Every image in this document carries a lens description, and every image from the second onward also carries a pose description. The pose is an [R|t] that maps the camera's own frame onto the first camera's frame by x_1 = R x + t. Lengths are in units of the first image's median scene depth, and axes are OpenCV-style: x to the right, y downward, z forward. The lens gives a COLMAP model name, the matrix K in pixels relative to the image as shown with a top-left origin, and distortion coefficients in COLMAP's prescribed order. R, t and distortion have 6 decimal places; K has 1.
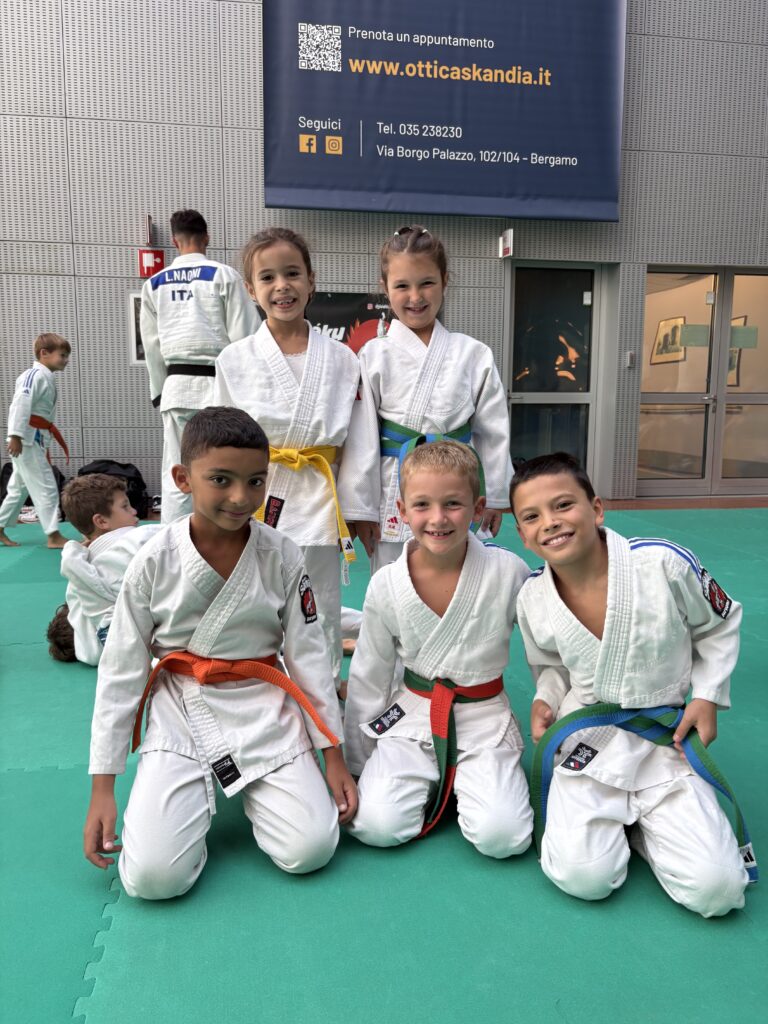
lens RADIAL K [[800.5, 0, 384.4], [0, 800.5, 524.3], [0, 0, 1]] dist [0.008150, 0.005710]
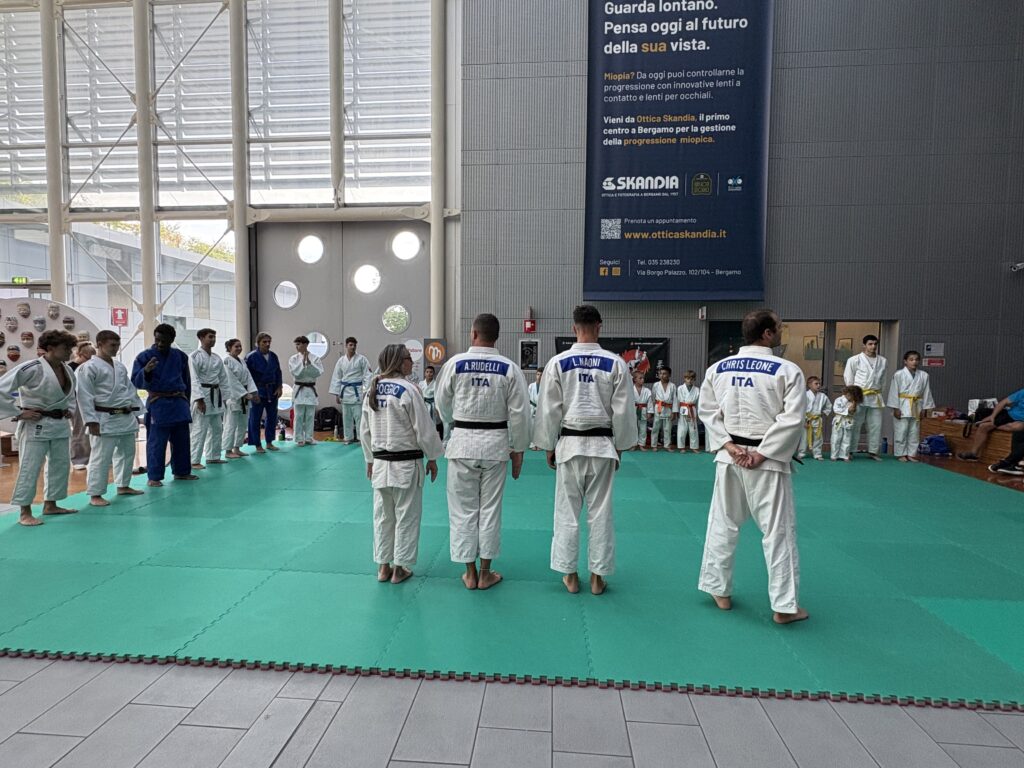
lens RADIAL K [[527.8, 0, 509.9], [0, 527.8, 384.9], [0, 0, 1]] dist [0.000453, -0.000052]
pose [[0.970385, 0.019660, -0.240762, 0.006346], [-0.041309, 0.995507, -0.085205, -0.041430], [0.238005, 0.092628, 0.966837, -0.388336]]
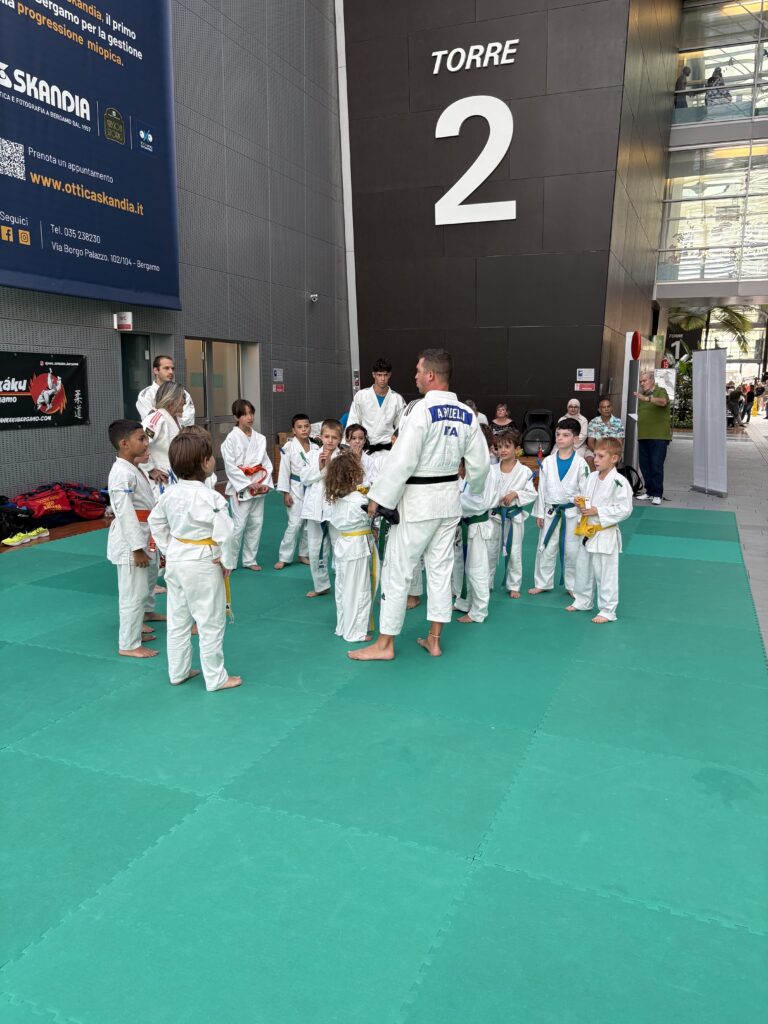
lens RADIAL K [[772.8, 0, 389.0], [0, 772.8, 515.8], [0, 0, 1]] dist [0.038066, -0.054688]
pose [[0.524720, -0.143337, 0.839121, -0.831047], [0.114296, 0.988660, 0.097409, -0.097591], [-0.843567, 0.044796, 0.535152, -0.102832]]
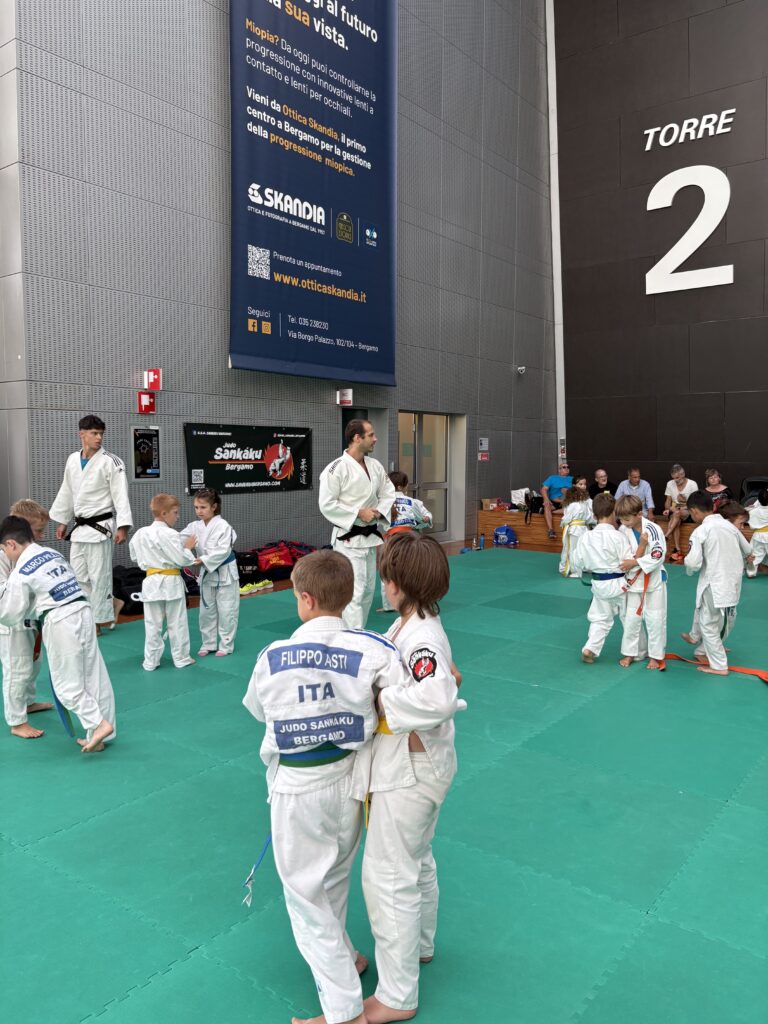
lens RADIAL K [[774.6, 0, 396.3], [0, 774.6, 501.6], [0, 0, 1]] dist [0.071491, -0.075855]
pose [[0.724953, -0.046016, 0.687260, -0.859464], [0.098296, 0.994465, -0.037102, -0.087169], [-0.681749, 0.094452, 0.725464, -0.142396]]
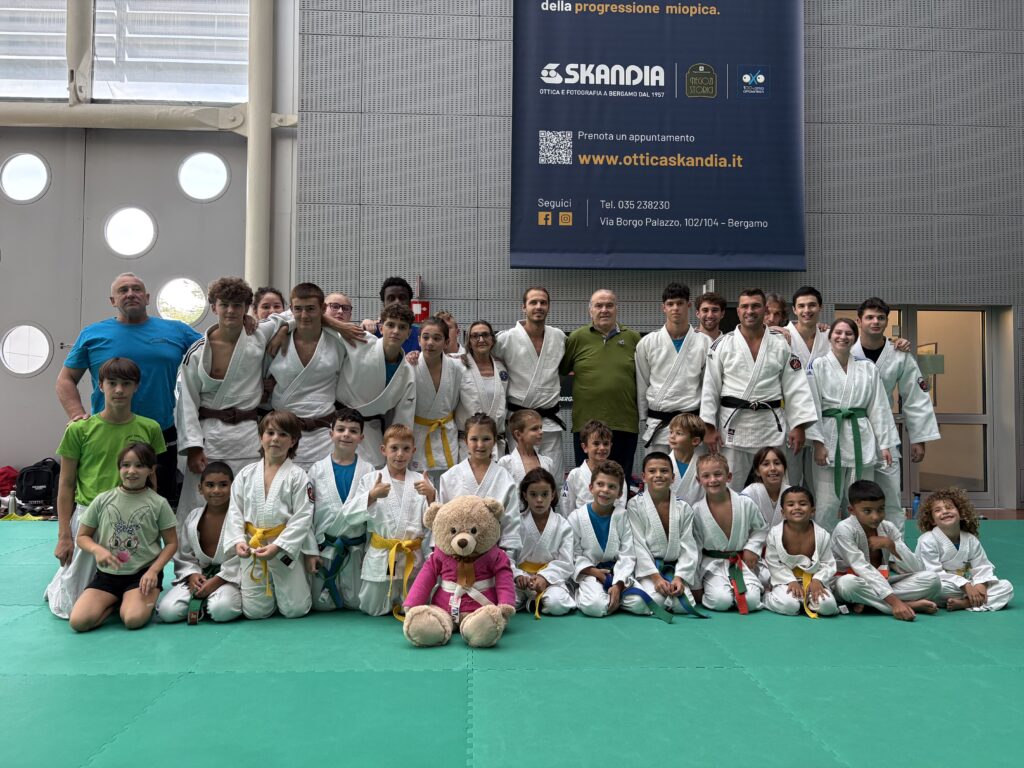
lens RADIAL K [[773.9, 0, 516.4], [0, 773.9, 385.7], [0, 0, 1]] dist [0.019094, -0.010240]
pose [[0.993378, -0.000824, -0.114887, -0.000592], [-0.020347, 0.982905, -0.182986, 0.006810], [0.113074, 0.184112, 0.976380, -0.139693]]
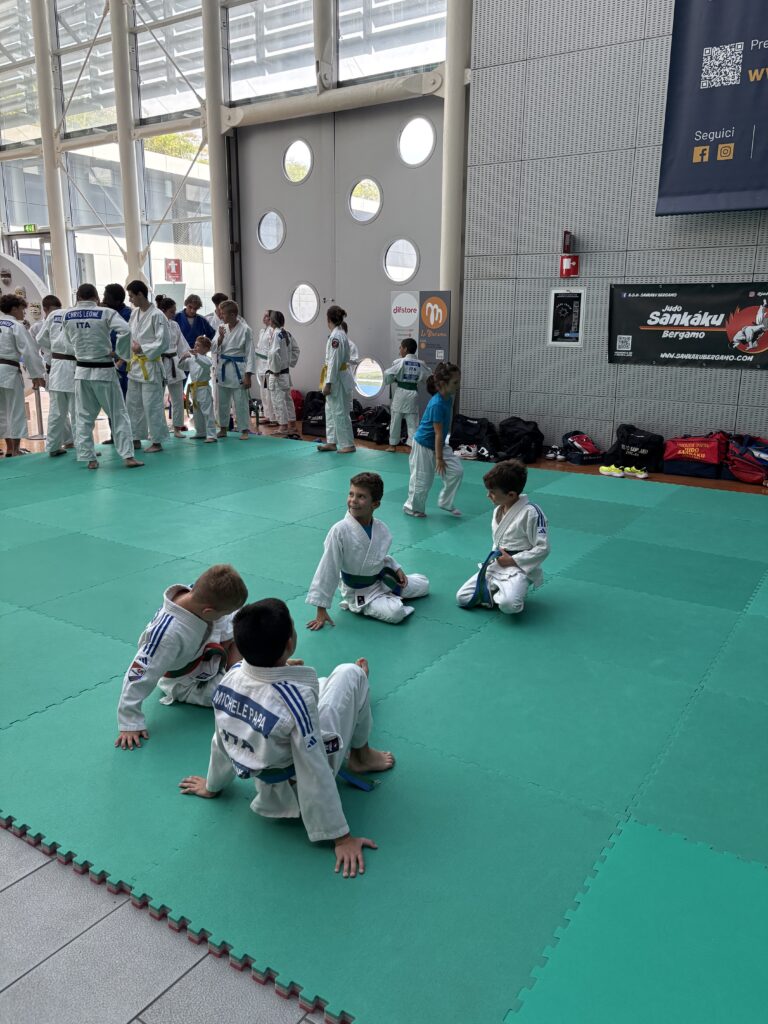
lens RADIAL K [[772.8, 0, 389.0], [0, 772.8, 515.8], [0, 0, 1]] dist [0.038066, -0.054688]
pose [[0.732161, 0.174379, -0.658432, 0.390703], [-0.105843, 0.984058, 0.142923, -0.078569], [0.672858, -0.034952, 0.738945, -0.131377]]
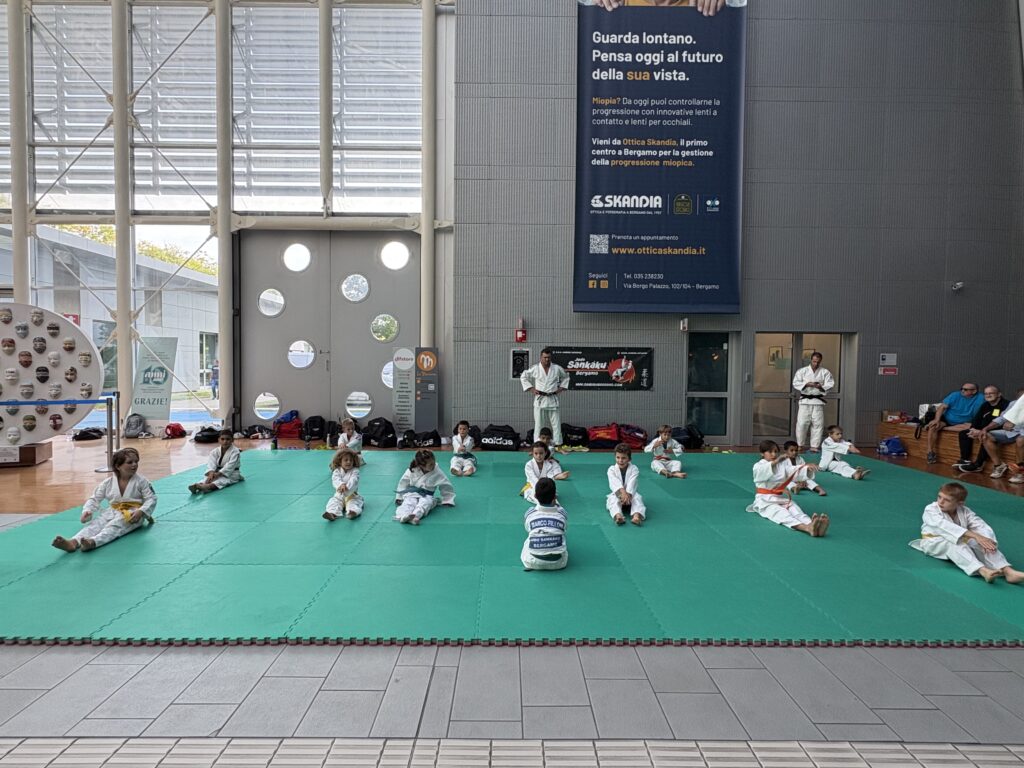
lens RADIAL K [[537.1, 0, 509.9], [0, 537.1, 384.3], [0, 0, 1]] dist [-0.000073, 0.000569]
pose [[0.988070, 0.012974, -0.153458, -0.088410], [-0.030147, 0.993462, -0.110114, -0.022803], [0.151026, 0.113427, 0.982001, -0.471732]]
